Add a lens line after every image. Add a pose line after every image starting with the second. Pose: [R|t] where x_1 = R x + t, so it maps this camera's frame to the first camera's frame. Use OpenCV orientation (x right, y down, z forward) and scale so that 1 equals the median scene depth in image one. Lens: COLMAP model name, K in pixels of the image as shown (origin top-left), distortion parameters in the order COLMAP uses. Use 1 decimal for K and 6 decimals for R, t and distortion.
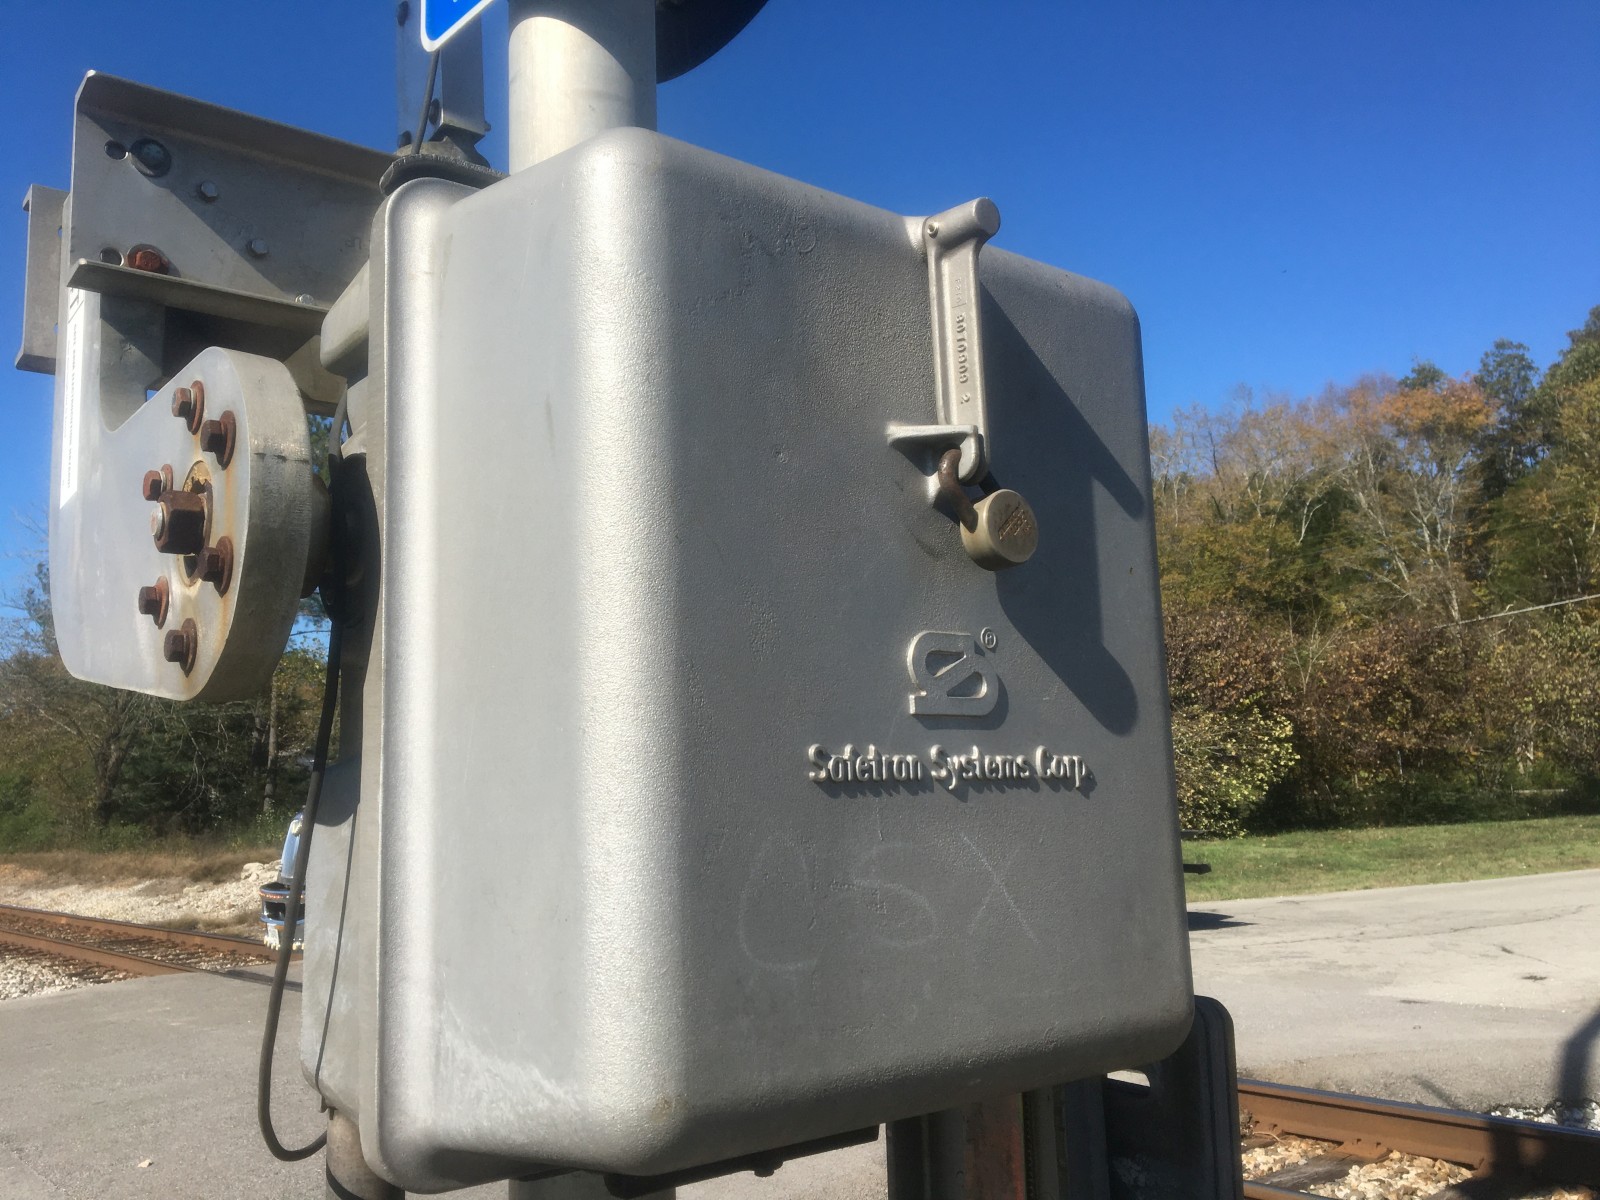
lens RADIAL K [[1363.4, 0, 815.4], [0, 1363.4, 602.3], [0, 0, 1]] dist [0.113944, -0.202864]
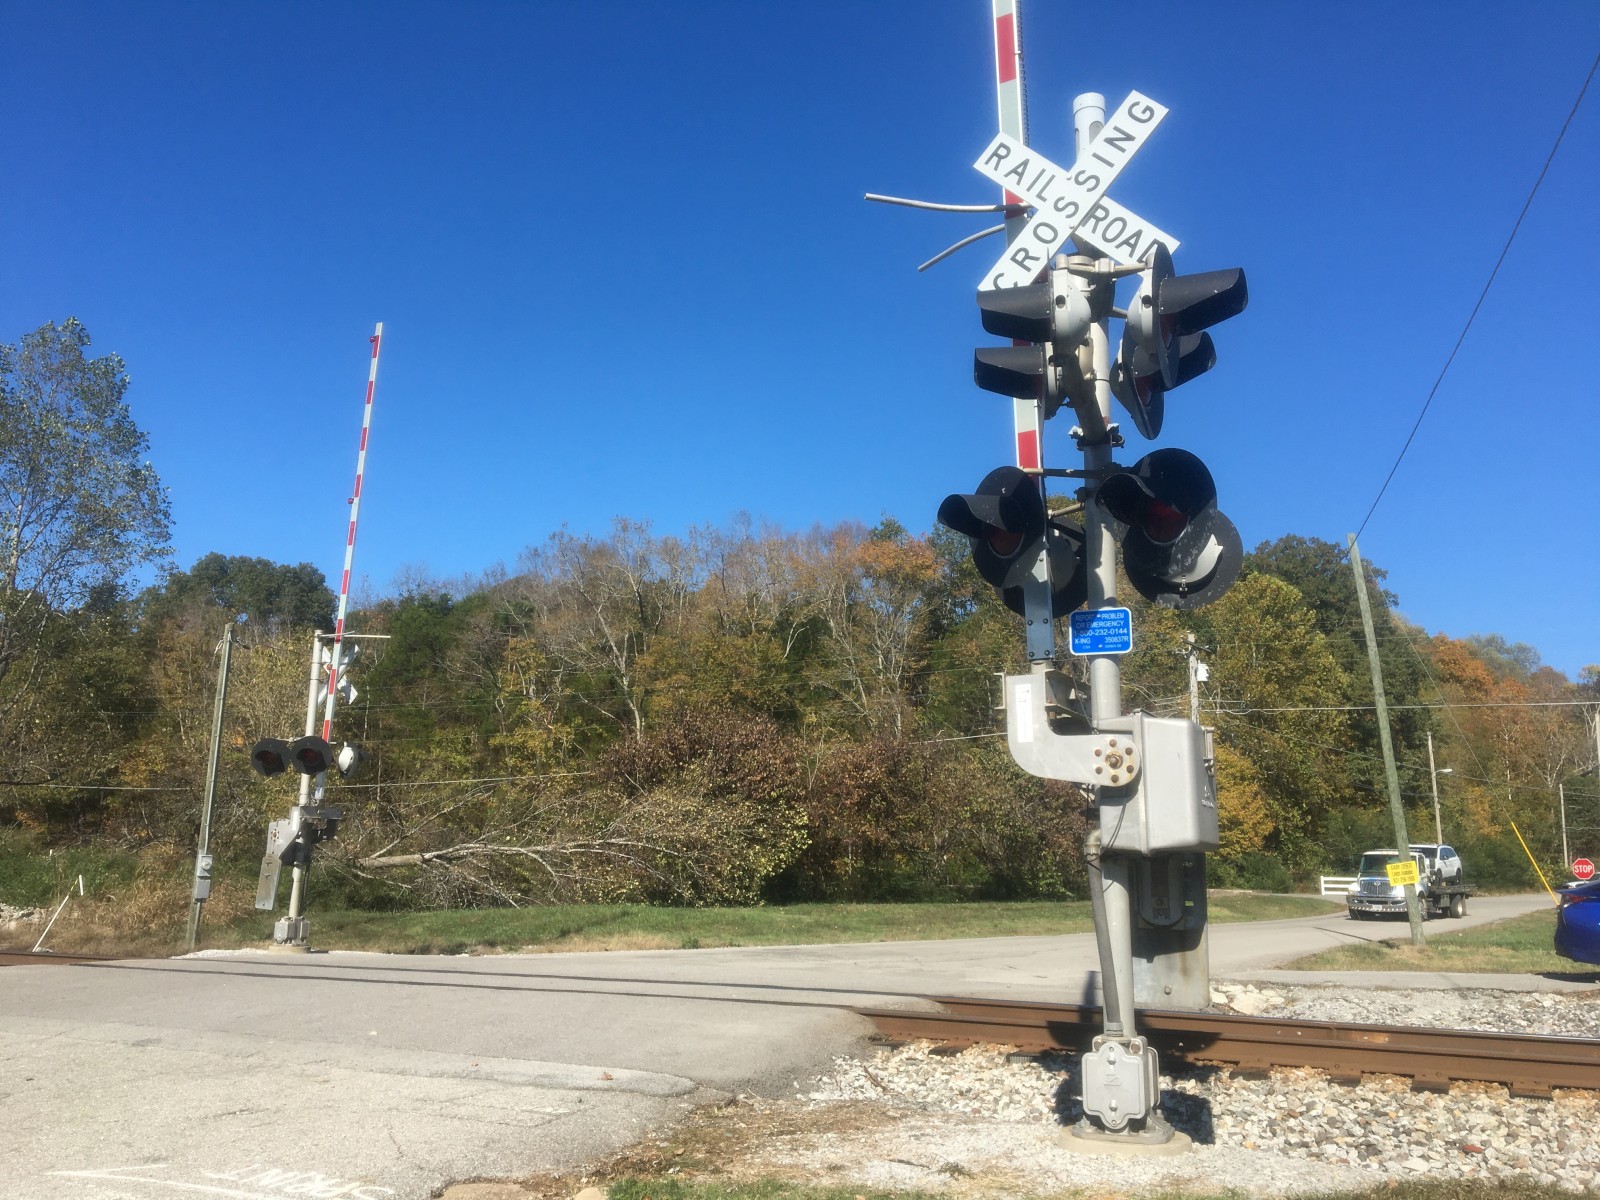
lens RADIAL K [[1363.4, 0, 815.4], [0, 1363.4, 602.3], [0, 0, 1]] dist [0.113944, -0.202864]
pose [[0.917685, 0.127674, 0.376236, -0.116645], [-0.105181, 0.991244, -0.079825, -0.003526], [-0.383133, 0.033682, 0.923079, -0.124125]]
